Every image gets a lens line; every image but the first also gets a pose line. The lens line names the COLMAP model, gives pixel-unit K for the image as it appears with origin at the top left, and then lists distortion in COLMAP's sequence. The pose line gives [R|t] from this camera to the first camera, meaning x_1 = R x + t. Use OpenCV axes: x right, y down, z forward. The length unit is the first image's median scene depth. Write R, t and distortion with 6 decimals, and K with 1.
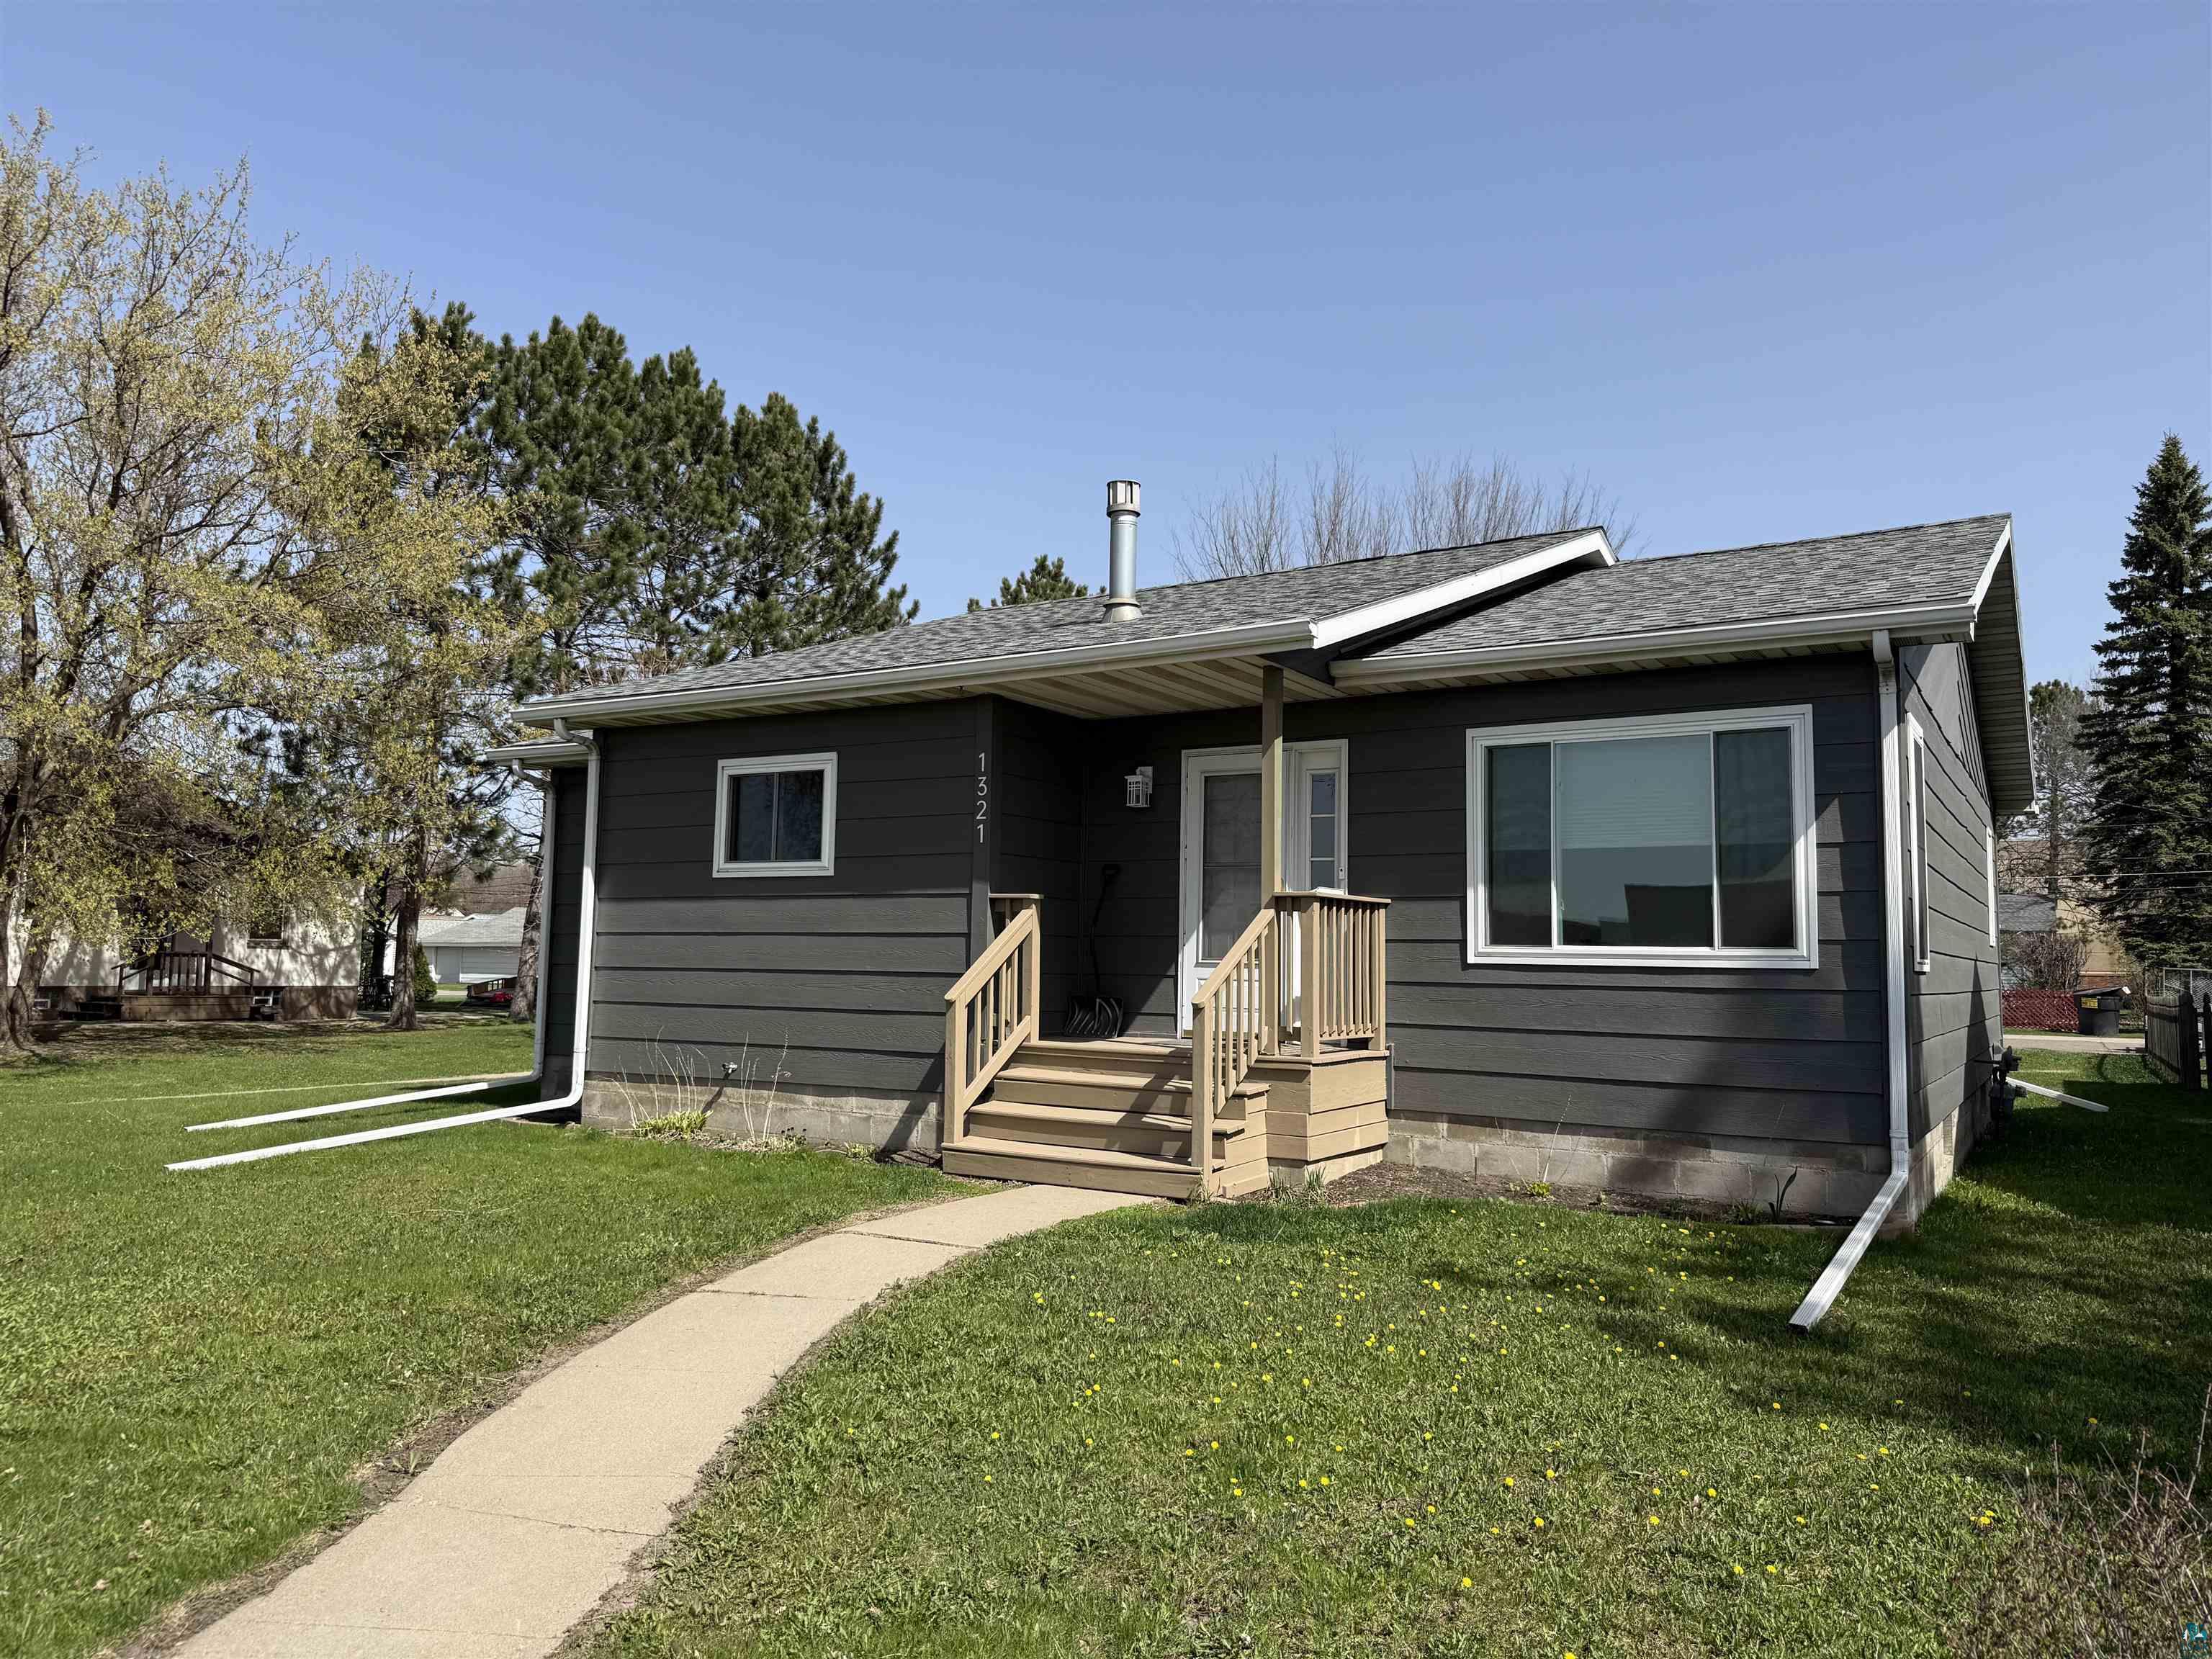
lens RADIAL K [[1544.1, 0, 1108.7], [0, 1544.1, 818.9], [0, 0, 1]] dist [0.045231, -0.004054]
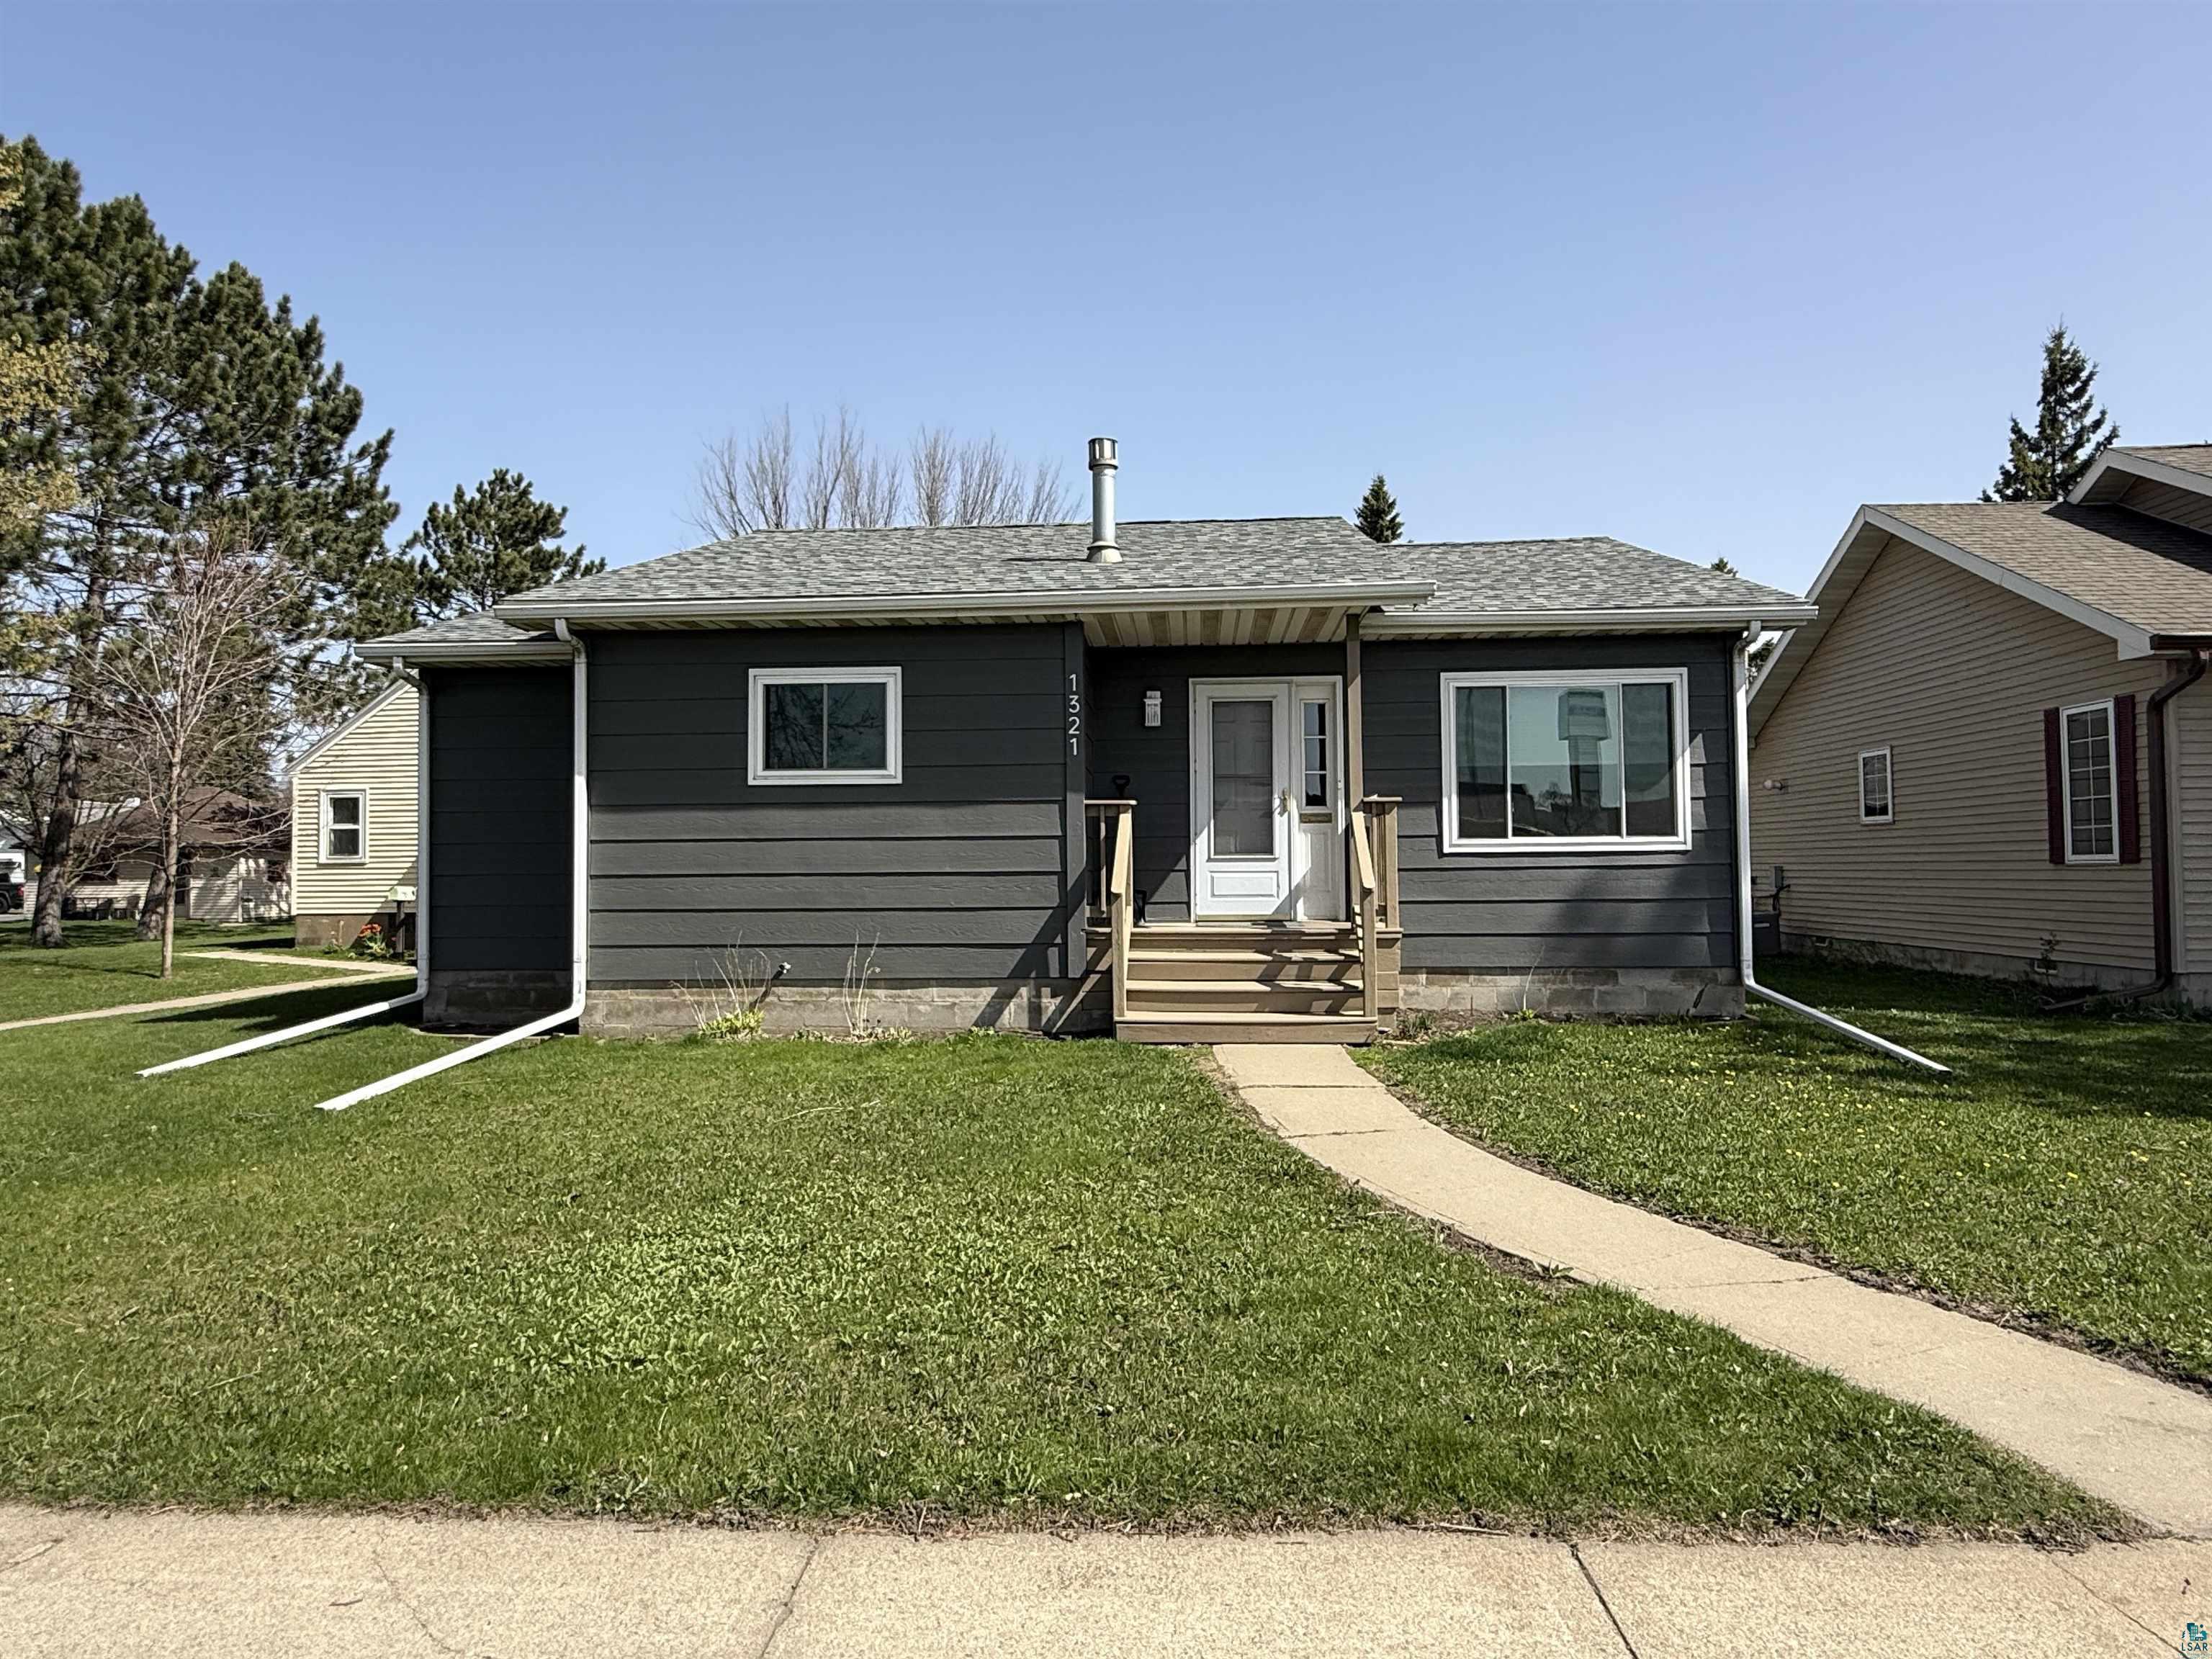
lens RADIAL K [[1355.3, 0, 1099.9], [0, 1355.3, 820.8], [0, 0, 1]] dist [-0.009816, 0.003391]
pose [[0.885989, -0.008452, 0.463629, -0.487289], [-0.020371, 0.998159, 0.057126, 0.006006], [-0.463258, -0.060058, 0.884186, 0.108417]]
